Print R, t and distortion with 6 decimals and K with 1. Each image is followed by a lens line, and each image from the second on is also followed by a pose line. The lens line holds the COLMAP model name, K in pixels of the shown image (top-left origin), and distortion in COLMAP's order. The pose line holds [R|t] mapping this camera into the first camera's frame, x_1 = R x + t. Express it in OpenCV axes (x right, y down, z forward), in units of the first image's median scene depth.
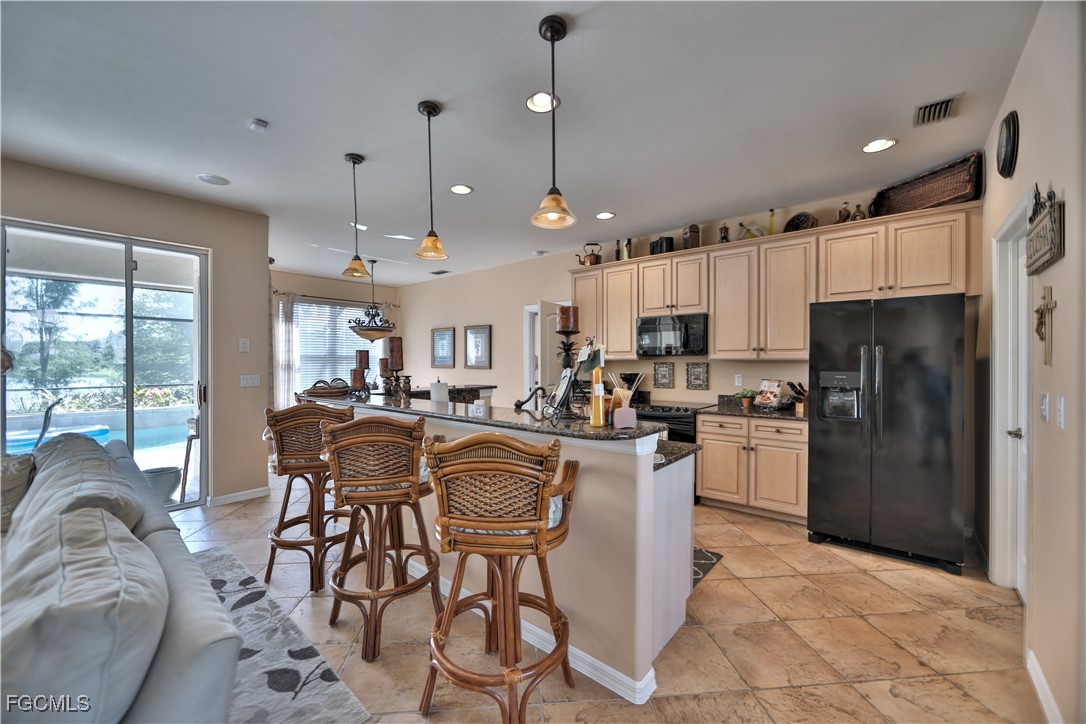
lens RADIAL K [[425.1, 0, 539.5], [0, 425.1, 363.1], [0, 0, 1]] dist [-0.013267, 0.000442]
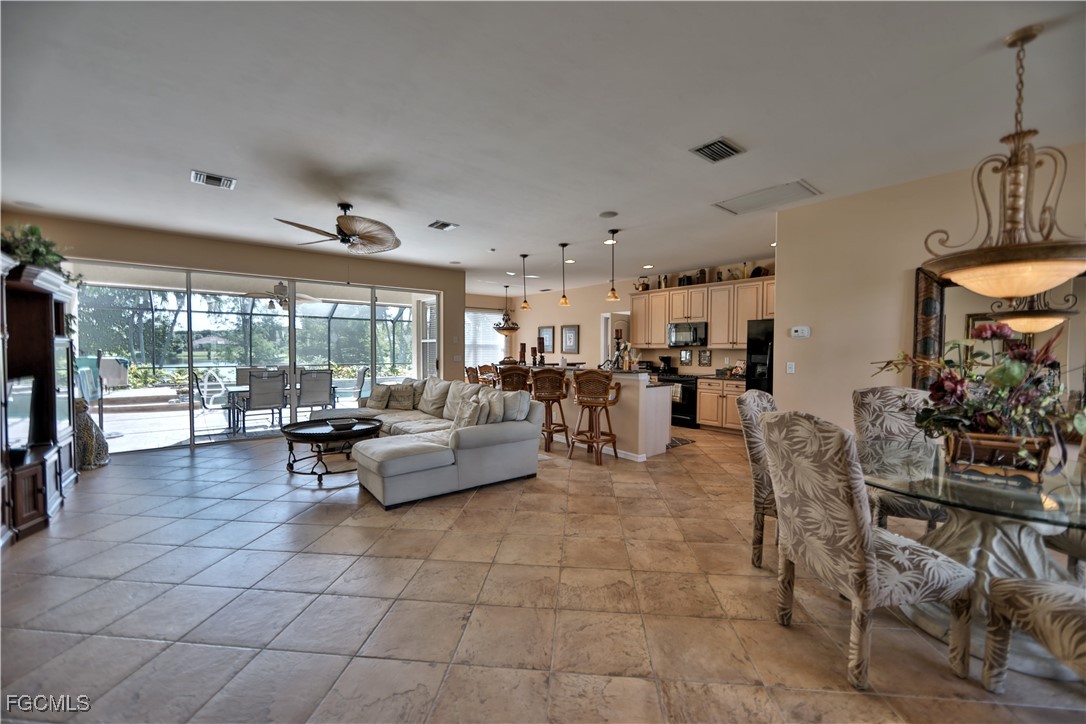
lens RADIAL K [[425.1, 0, 535.2], [0, 425.1, 361.9], [0, 0, 1]] dist [-0.013267, 0.000442]
pose [[0.983050, 0.011162, -0.182999, 0.020157], [-0.006601, 0.999653, 0.025515, 0.006780], [0.183220, -0.023874, 0.982782, -0.848821]]
